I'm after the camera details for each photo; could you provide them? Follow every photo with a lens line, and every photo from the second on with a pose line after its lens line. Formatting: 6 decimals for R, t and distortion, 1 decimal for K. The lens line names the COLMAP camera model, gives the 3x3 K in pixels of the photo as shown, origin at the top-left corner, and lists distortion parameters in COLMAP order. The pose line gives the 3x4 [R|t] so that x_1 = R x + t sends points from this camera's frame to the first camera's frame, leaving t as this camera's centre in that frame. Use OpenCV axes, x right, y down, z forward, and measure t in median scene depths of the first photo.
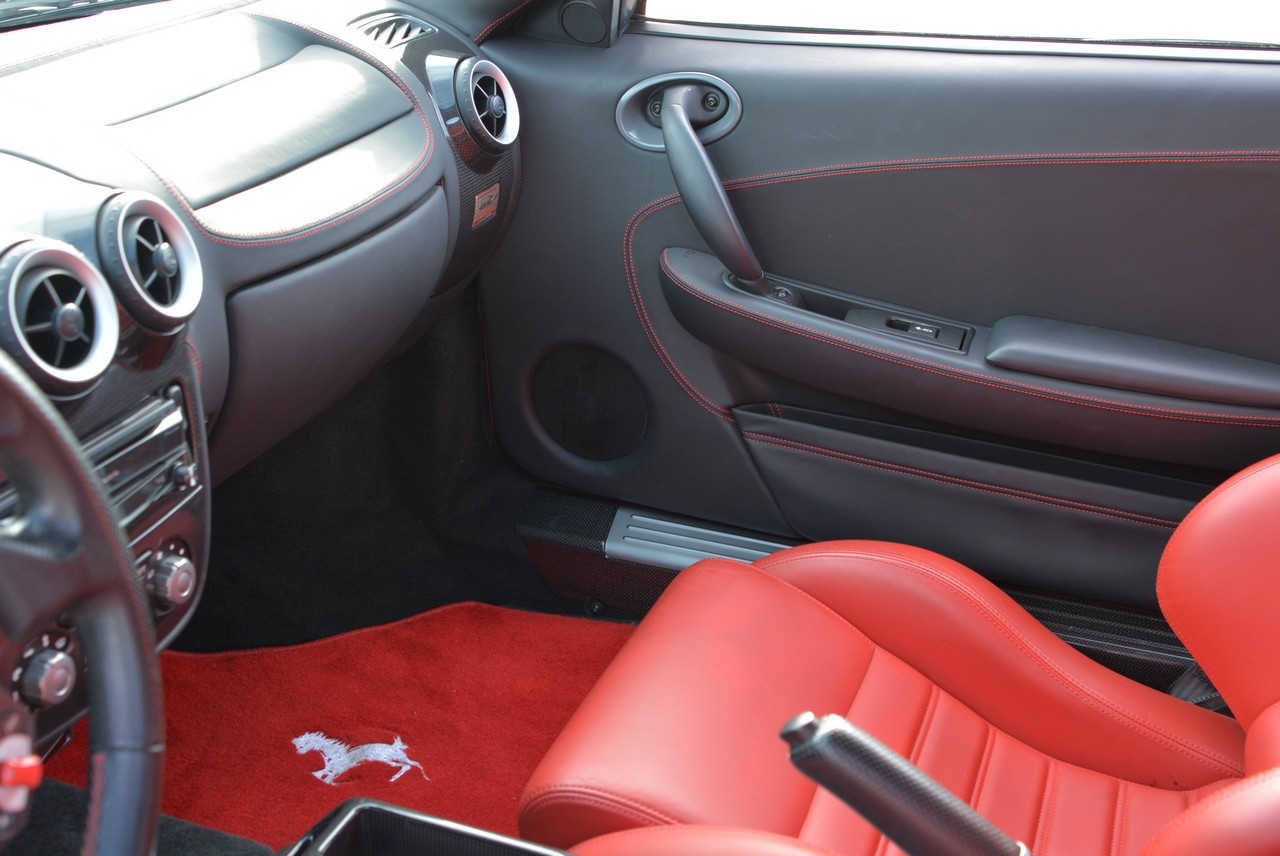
lens RADIAL K [[1540.7, 0, 641.5], [0, 1540.7, 420.3], [0, 0, 1]] dist [-0.128784, 0.000000]
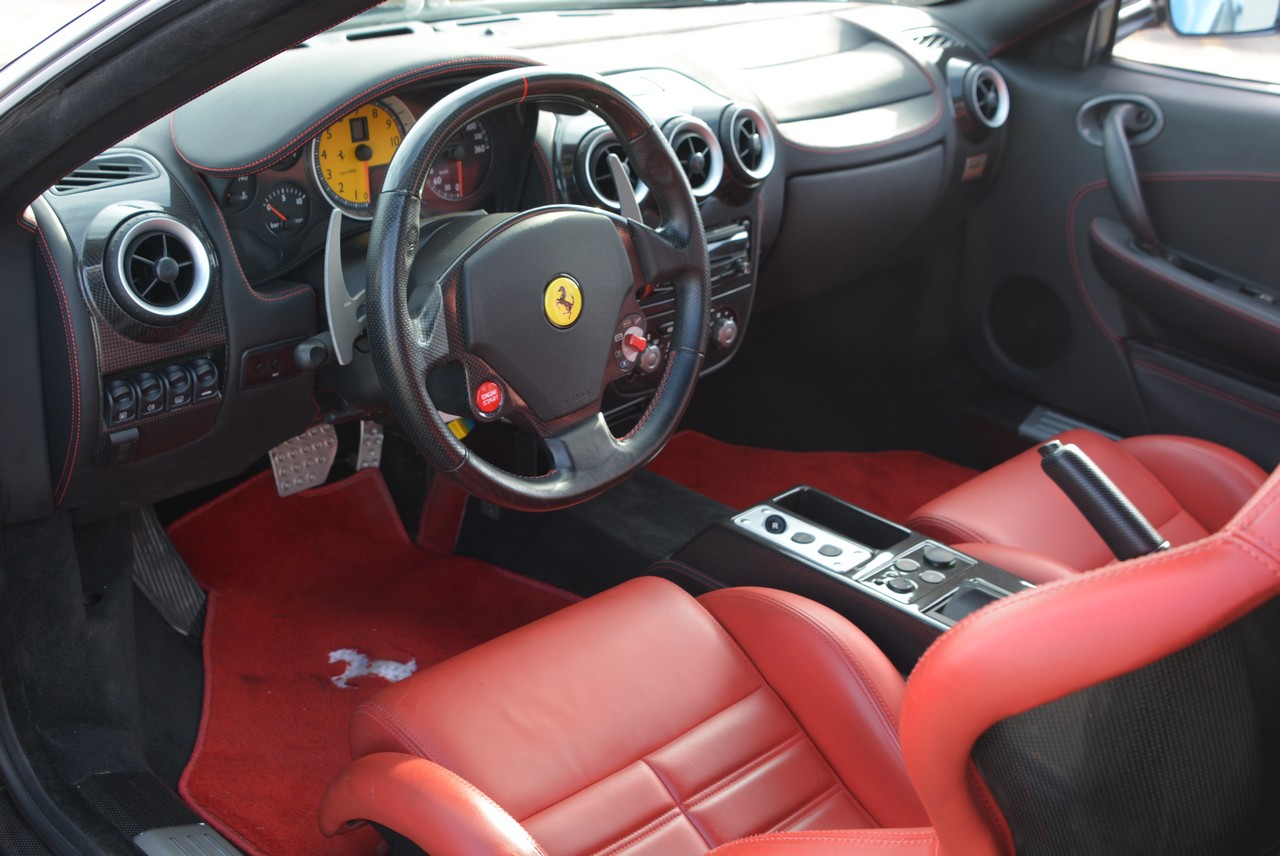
lens RADIAL K [[1540.7, 0, 671.2], [0, 1540.7, 408.6], [0, 0, 1]] dist [-0.128784, 0.000000]
pose [[0.923361, 0.183224, -0.337393, 0.170313], [-0.193700, 0.981057, 0.002665, 0.141943], [0.331490, 0.062892, 0.941360, -0.460934]]
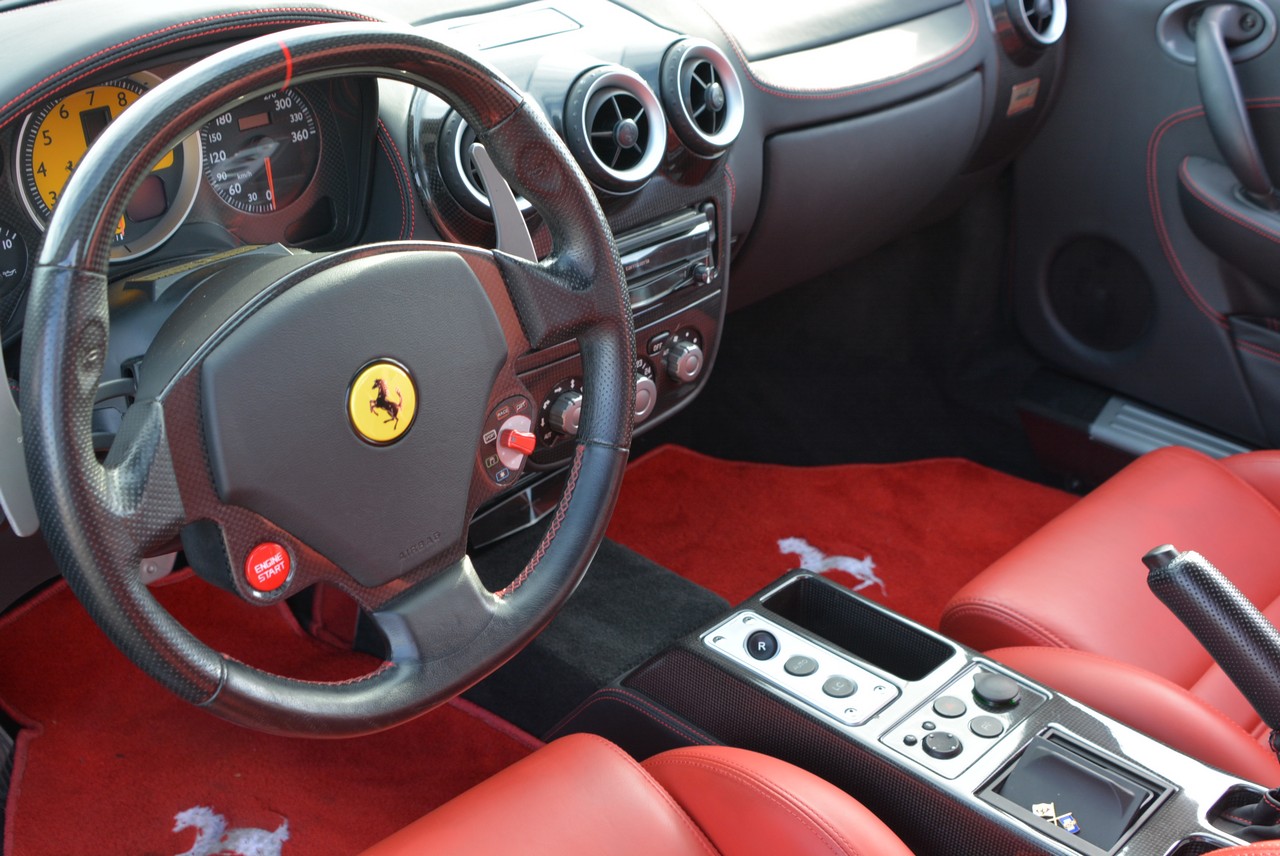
lens RADIAL K [[1540.7, 0, 669.5], [0, 1540.7, 410.8], [0, 0, 1]] dist [-0.128784, 0.000000]
pose [[0.921604, 0.166896, -0.350416, 0.087624], [-0.149153, 0.985793, 0.077235, 0.036654], [0.358328, -0.018915, 0.933404, -0.114784]]
